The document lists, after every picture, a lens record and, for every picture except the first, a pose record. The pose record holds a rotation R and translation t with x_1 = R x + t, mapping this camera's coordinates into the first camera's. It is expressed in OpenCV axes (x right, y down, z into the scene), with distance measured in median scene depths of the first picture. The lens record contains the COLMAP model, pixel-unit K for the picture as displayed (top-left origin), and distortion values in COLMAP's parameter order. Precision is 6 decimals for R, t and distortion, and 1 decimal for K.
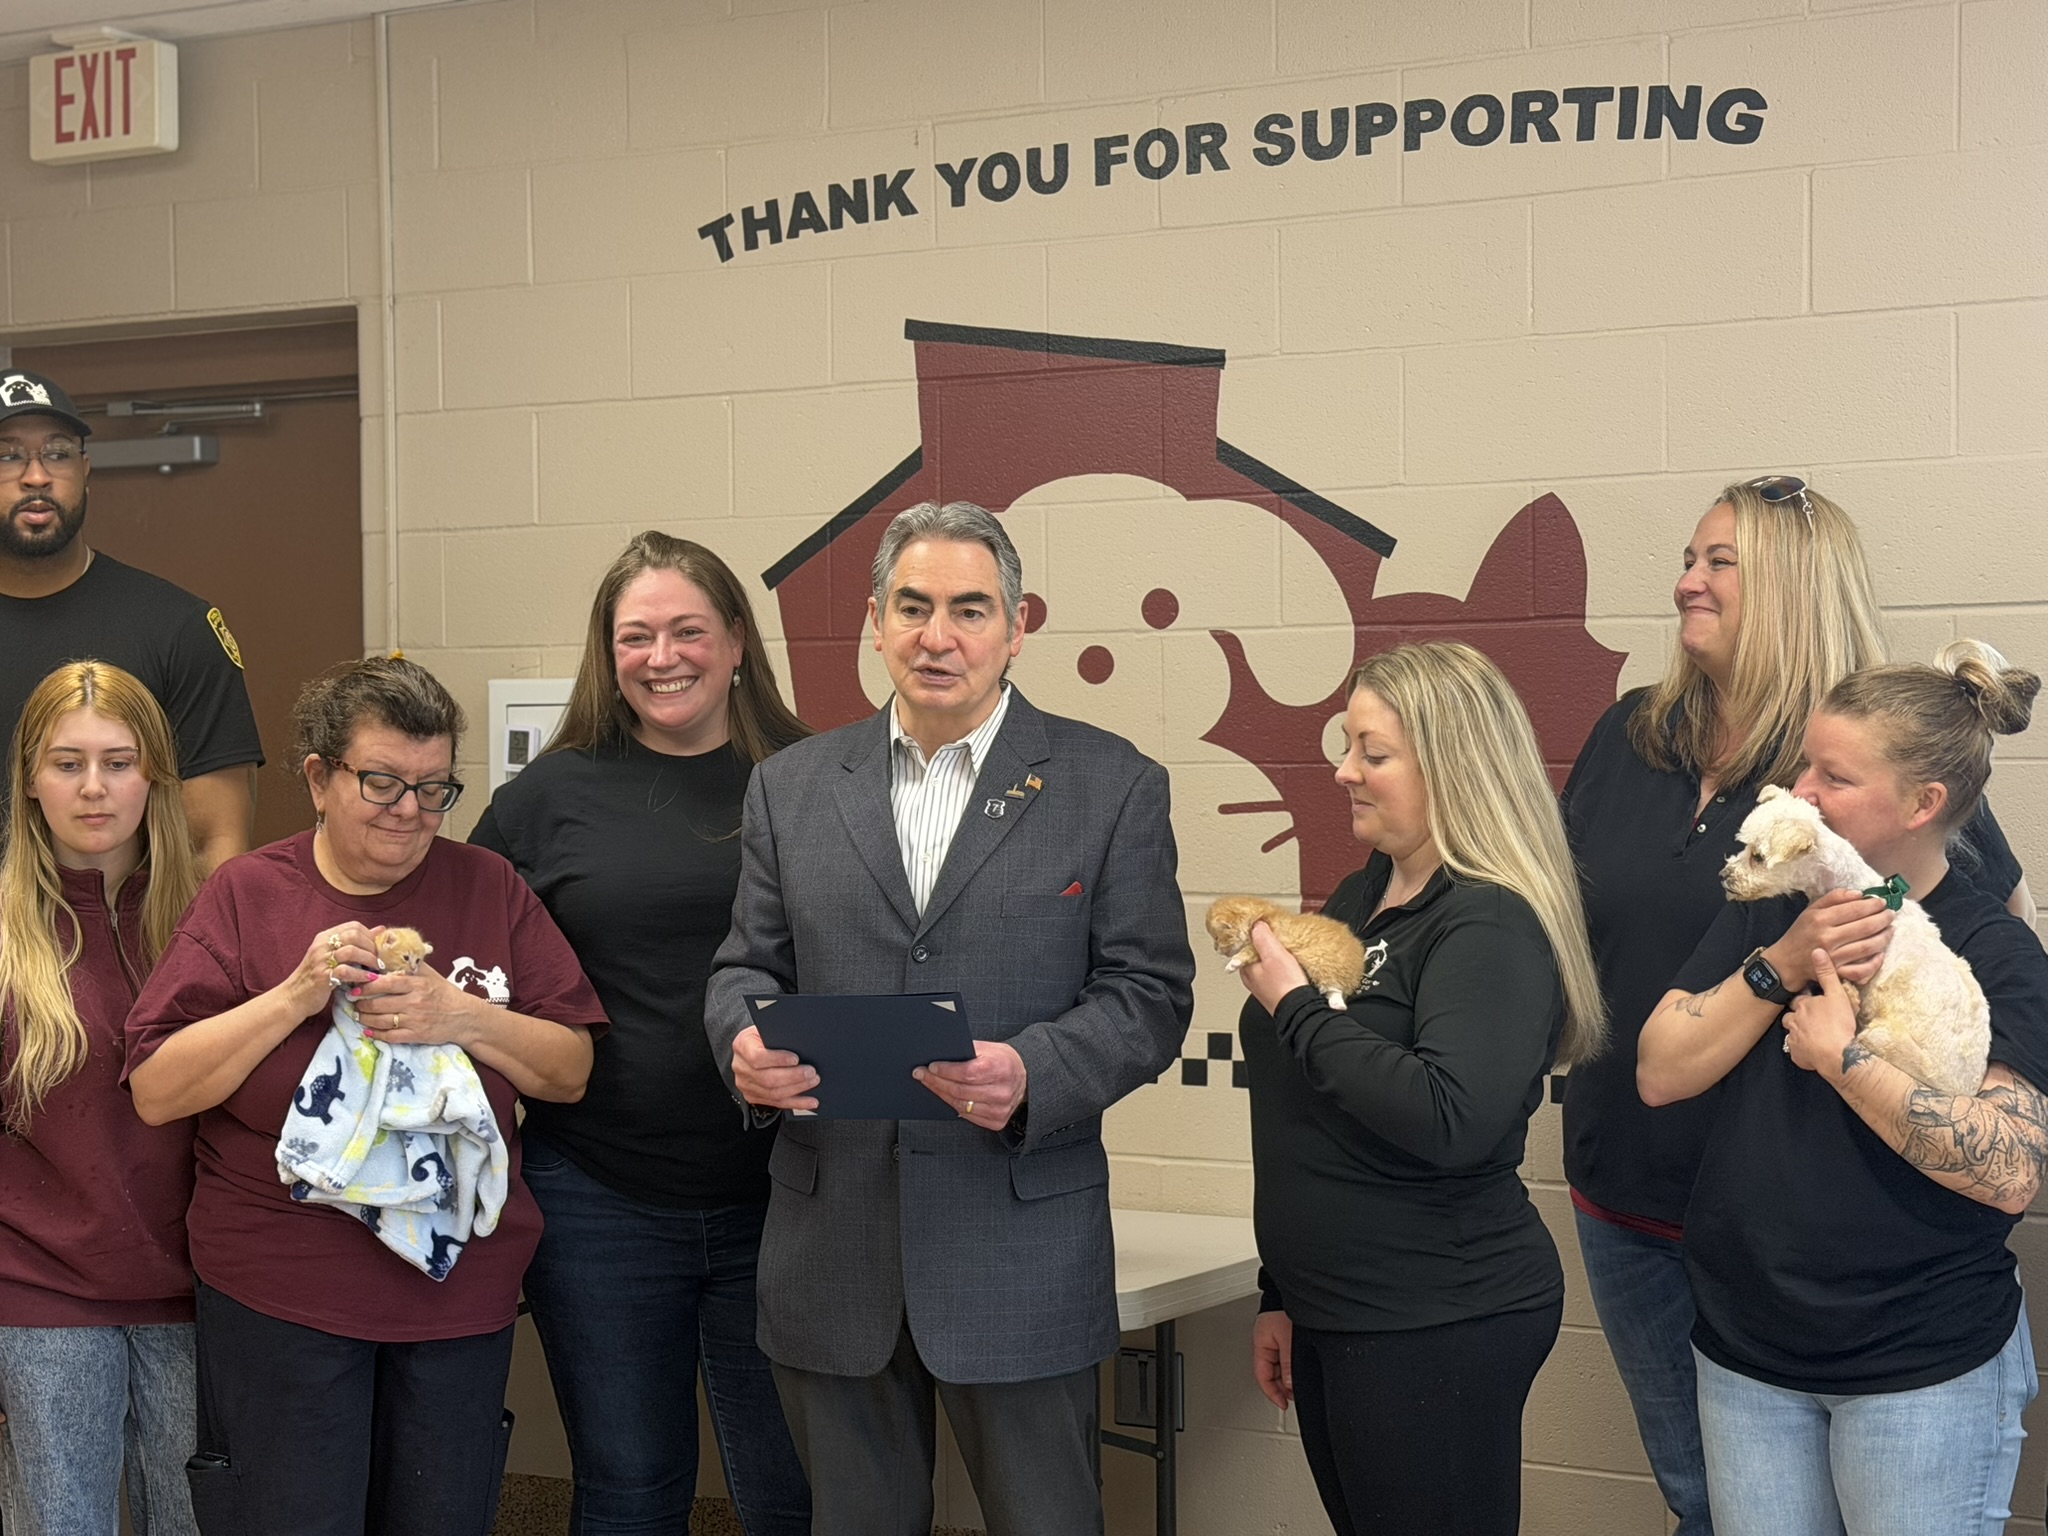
lens RADIAL K [[3502.7, 0, 982.9], [0, 3502.7, 792.2], [0, 0, 1]] dist [0.141617, 0.000000]
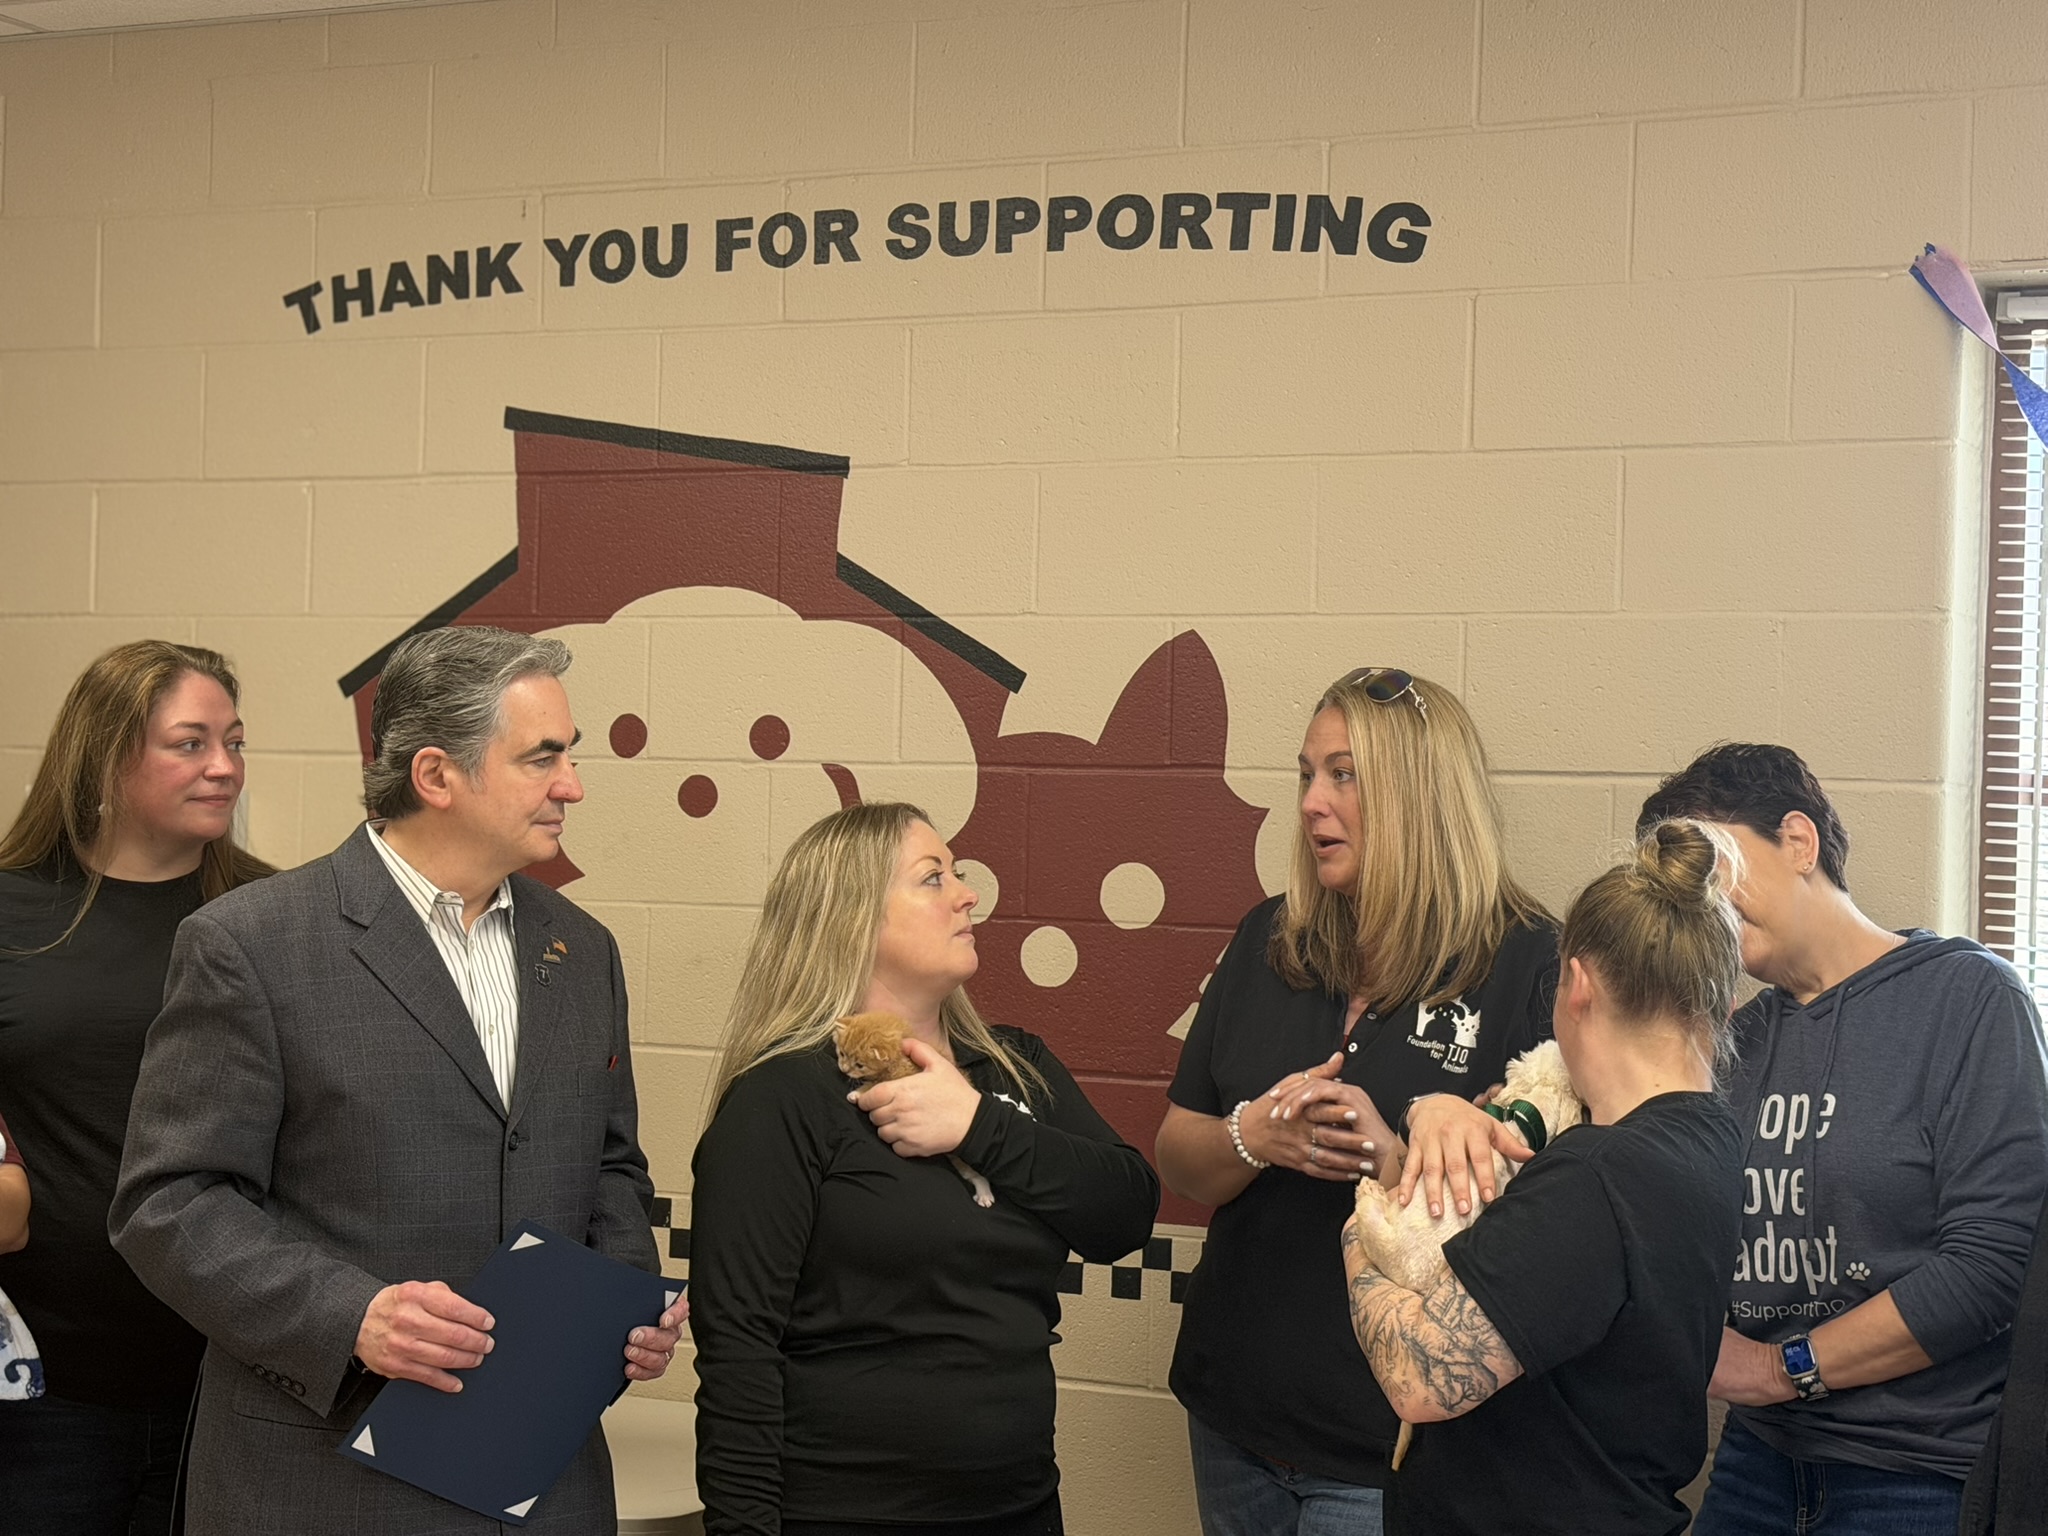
lens RADIAL K [[3502.7, 0, 982.5], [0, 3502.7, 814.5], [0, 0, 1]] dist [0.141617, 0.000000]
pose [[0.996790, 0.035643, 0.071686, 0.041843], [-0.034328, 0.999220, -0.019497, -0.016784], [-0.072325, 0.016973, 0.997237, 0.090828]]
